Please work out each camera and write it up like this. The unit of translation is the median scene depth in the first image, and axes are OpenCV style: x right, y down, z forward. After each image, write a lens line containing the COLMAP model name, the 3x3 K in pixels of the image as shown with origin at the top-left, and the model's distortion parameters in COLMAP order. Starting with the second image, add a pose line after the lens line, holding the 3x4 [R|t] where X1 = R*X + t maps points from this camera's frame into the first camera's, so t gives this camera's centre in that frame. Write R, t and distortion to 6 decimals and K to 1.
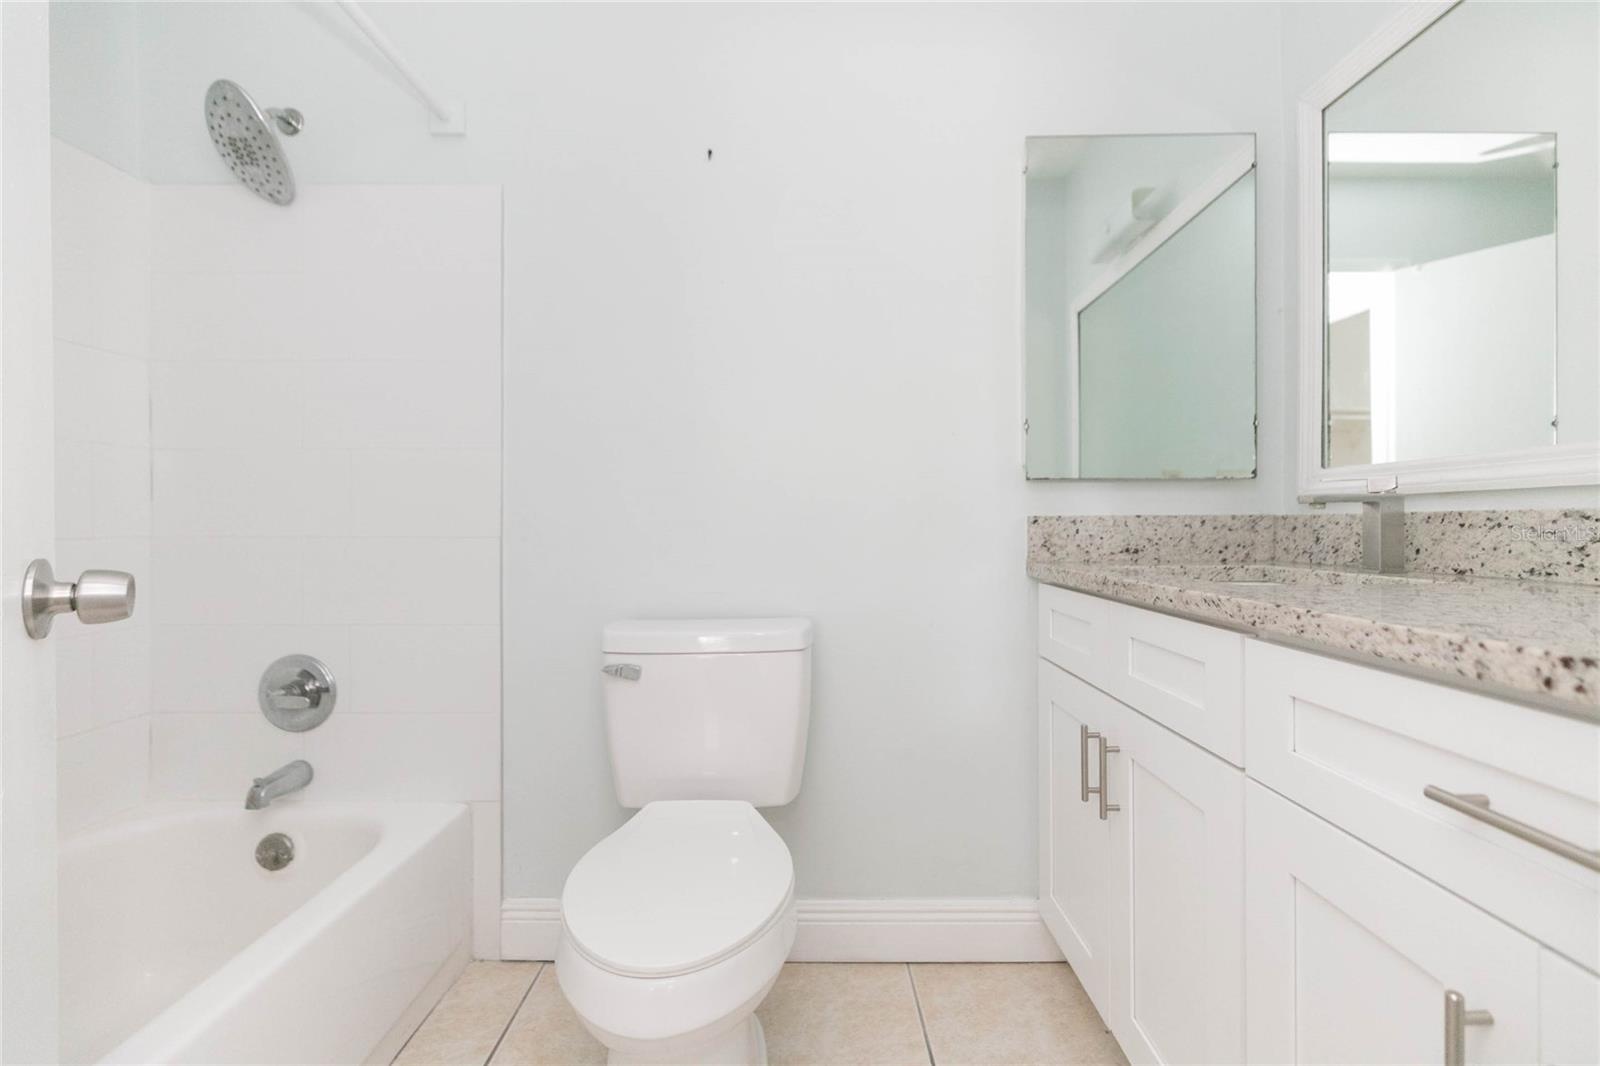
lens RADIAL K [[719.0, 0, 798.0], [0, 719.0, 524.0], [0, 0, 1]] dist [0.002583, 0.000130]
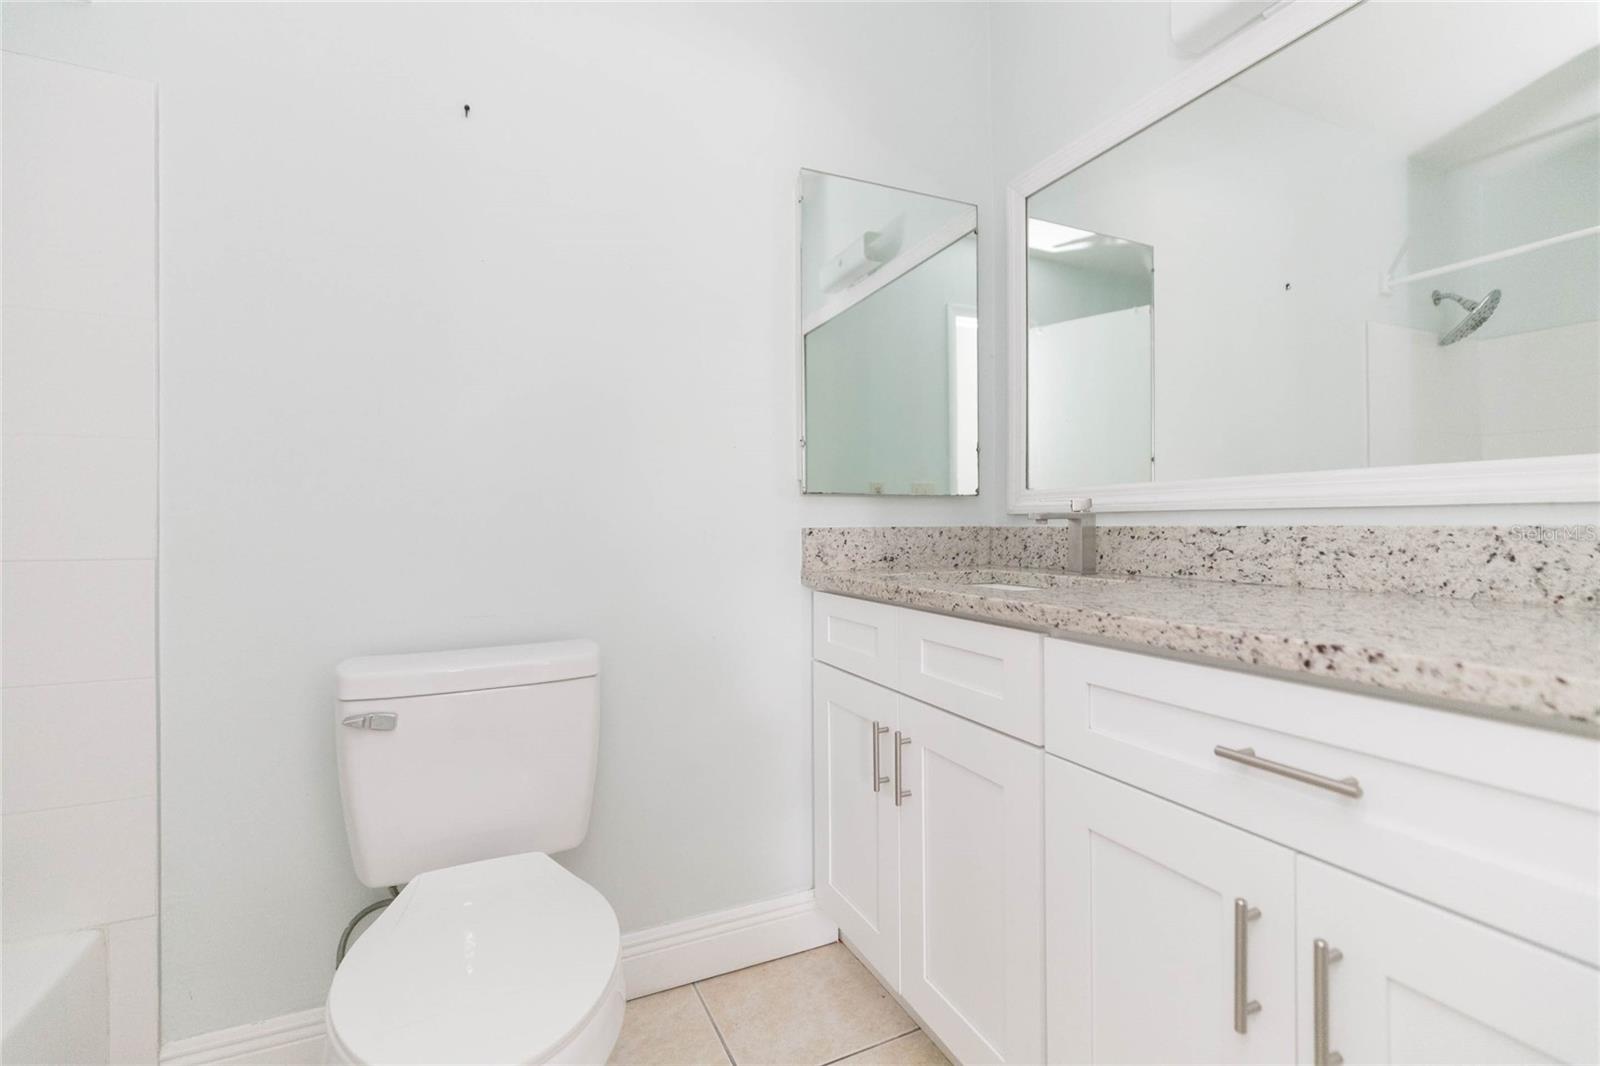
lens RADIAL K [[720.4, 0, 804.7], [0, 720.4, 527.0], [0, 0, 1]] dist [0.003419, -0.000105]
pose [[0.905124, -0.002776, 0.425139, -0.164597], [0.002196, 0.999996, 0.001852, -0.018723], [-0.425143, -0.000743, 0.905126, 0.056138]]
